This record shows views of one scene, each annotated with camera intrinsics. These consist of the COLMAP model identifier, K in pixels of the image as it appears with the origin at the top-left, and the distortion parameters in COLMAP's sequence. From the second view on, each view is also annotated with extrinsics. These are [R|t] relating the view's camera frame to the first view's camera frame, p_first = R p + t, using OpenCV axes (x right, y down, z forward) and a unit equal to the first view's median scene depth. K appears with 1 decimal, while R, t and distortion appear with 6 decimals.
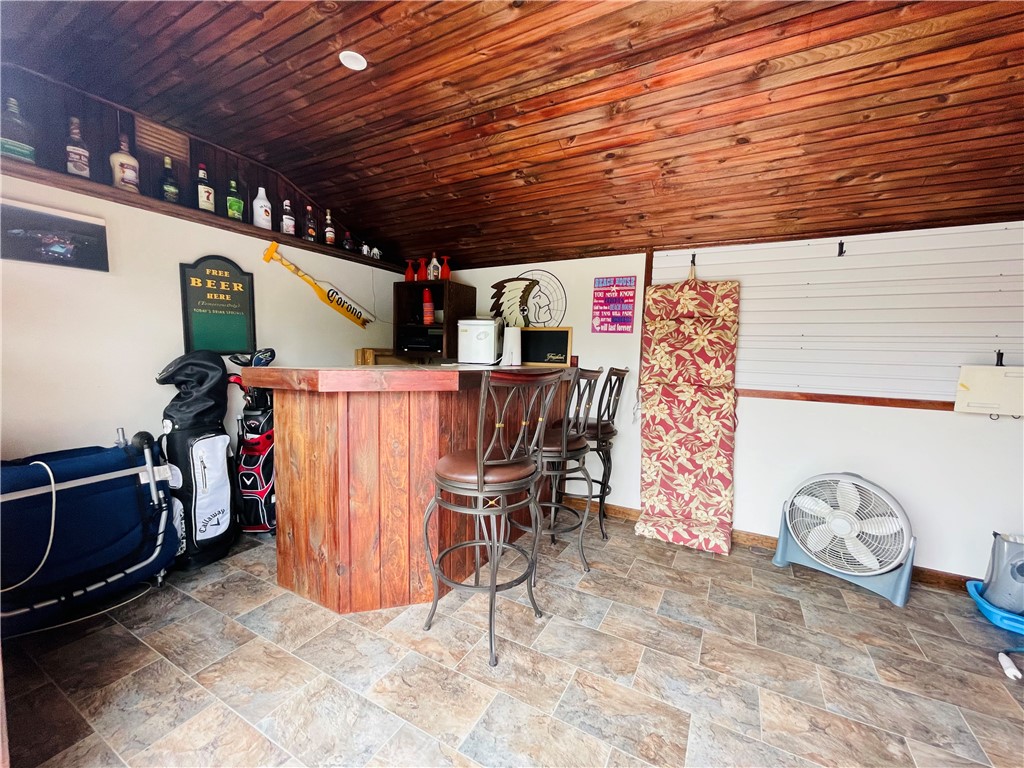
lens RADIAL K [[414.7, 0, 512.7], [0, 414.7, 382.4], [0, 0, 1]] dist [-0.001785, -0.001267]
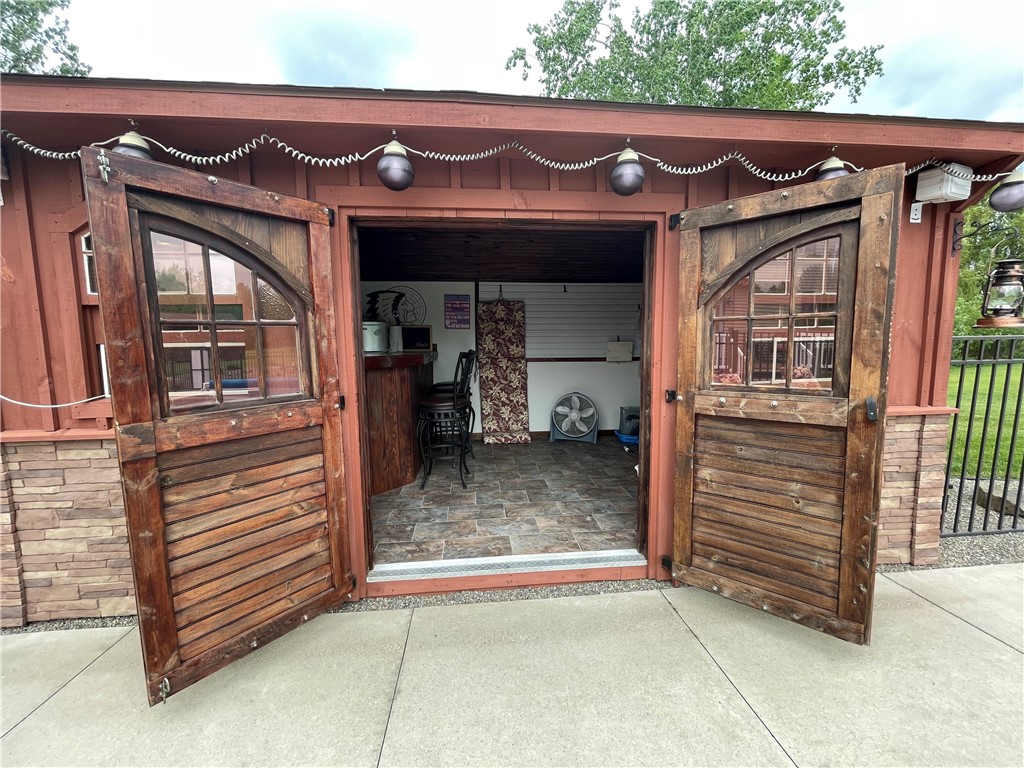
lens RADIAL K [[414.7, 0, 510.8], [0, 414.7, 378.6], [0, 0, 1]] dist [-0.001785, -0.001267]
pose [[0.824468, -0.083952, 0.559647, -0.582314], [0.067100, 0.996461, 0.050627, 0.007970], [-0.561917, -0.004188, 0.827183, -0.529767]]
